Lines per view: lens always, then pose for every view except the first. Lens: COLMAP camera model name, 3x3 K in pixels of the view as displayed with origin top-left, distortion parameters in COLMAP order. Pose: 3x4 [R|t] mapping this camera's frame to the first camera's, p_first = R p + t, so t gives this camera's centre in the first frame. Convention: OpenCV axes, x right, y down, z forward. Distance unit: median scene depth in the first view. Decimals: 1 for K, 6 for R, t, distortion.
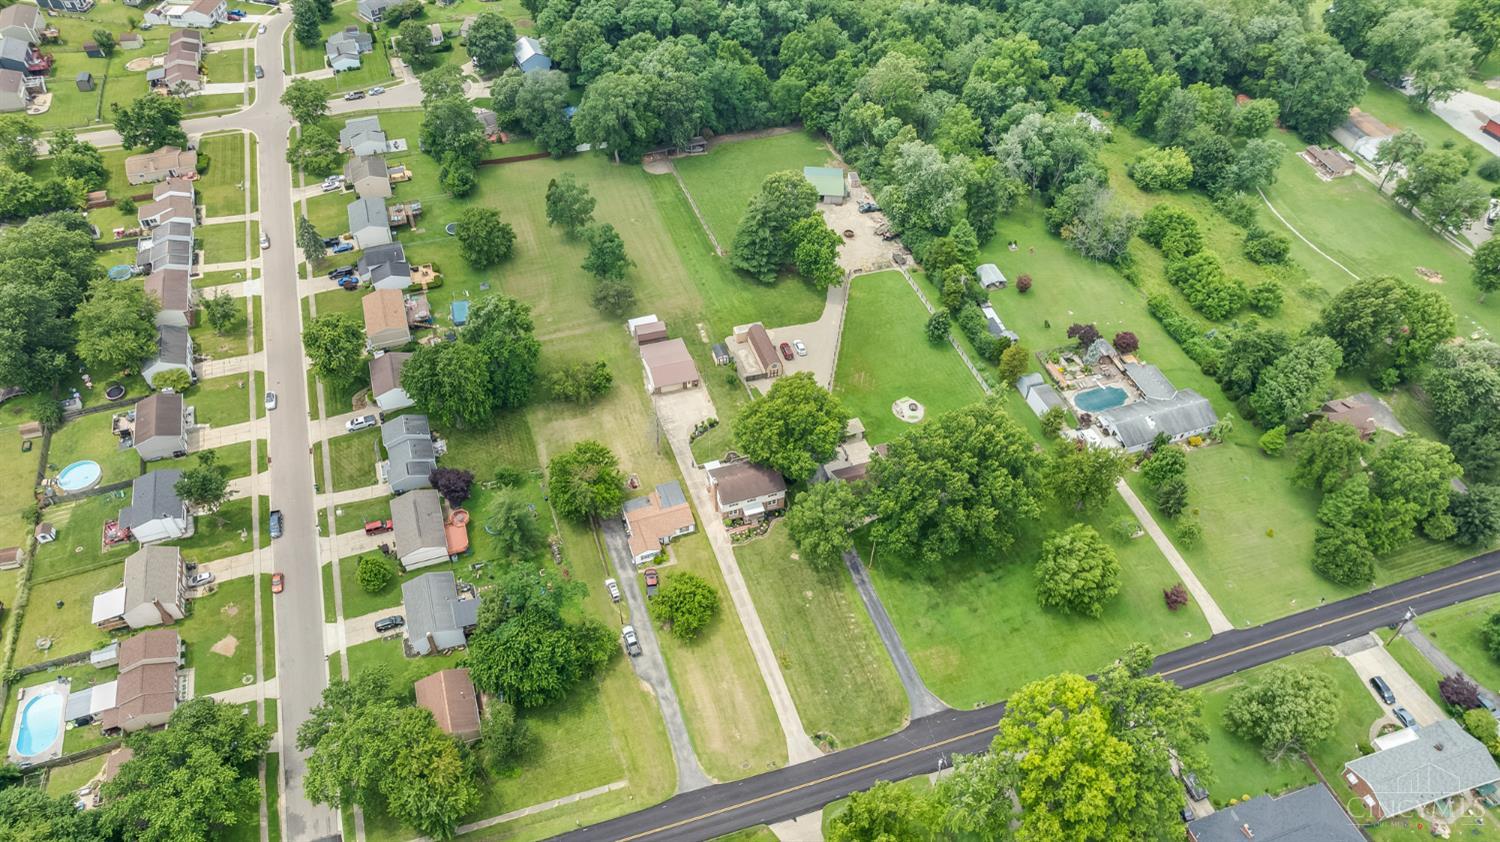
lens RADIAL K [[1145.9, 0, 764.0], [0, 1145.9, 417.5], [0, 0, 1]] dist [-0.041991, 0.047590]
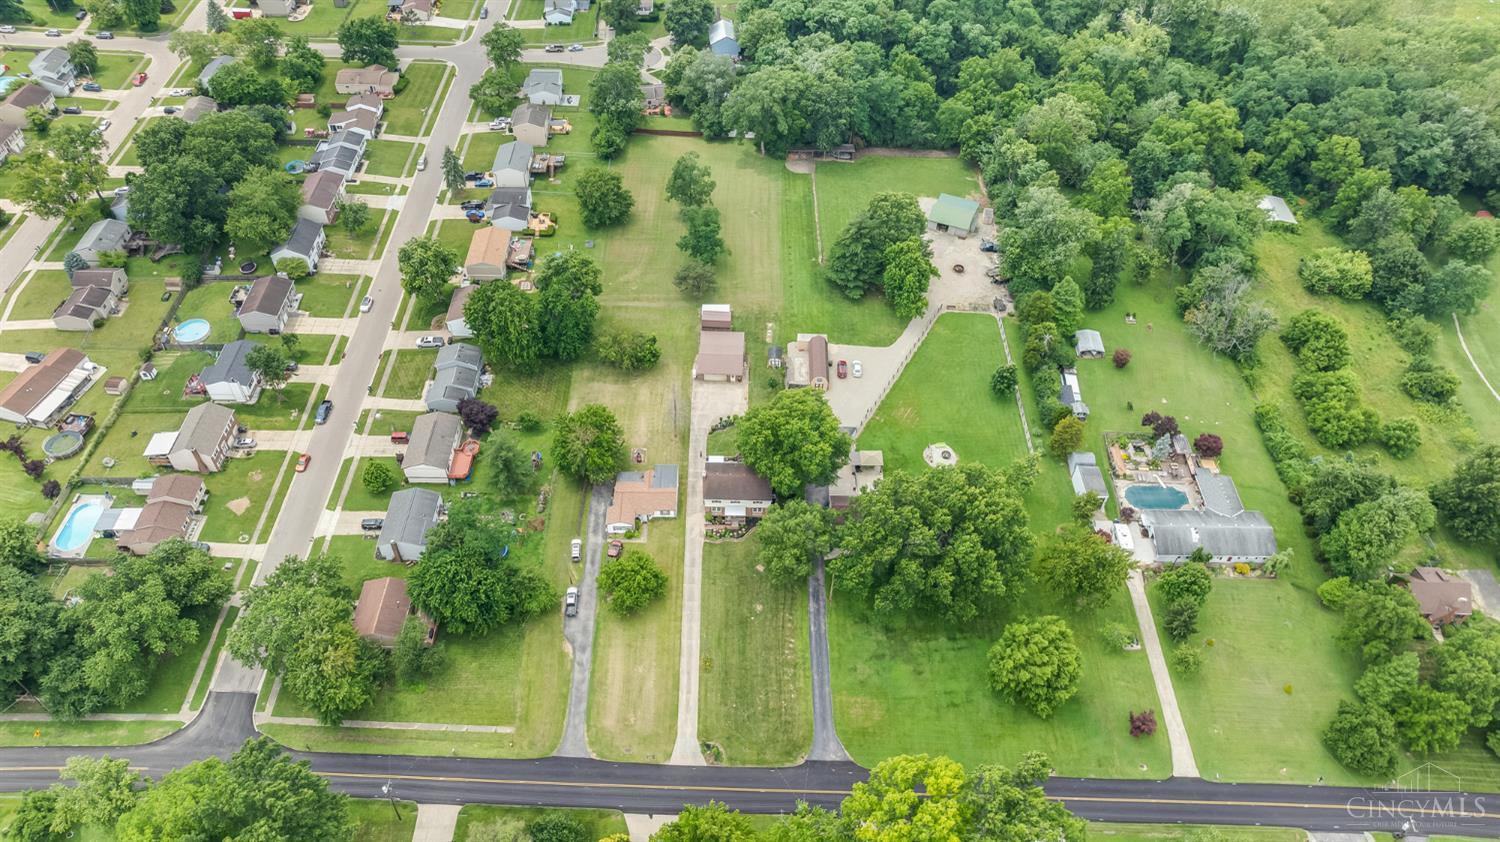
lens RADIAL K [[1145.9, 0, 739.2], [0, 1145.9, 417.4], [0, 0, 1]] dist [-0.041991, 0.047590]
pose [[0.939903, 0.237946, -0.244876, 0.200300], [-0.239074, 0.970665, 0.025565, -0.023192], [0.243776, 0.034515, 0.969217, 0.029891]]
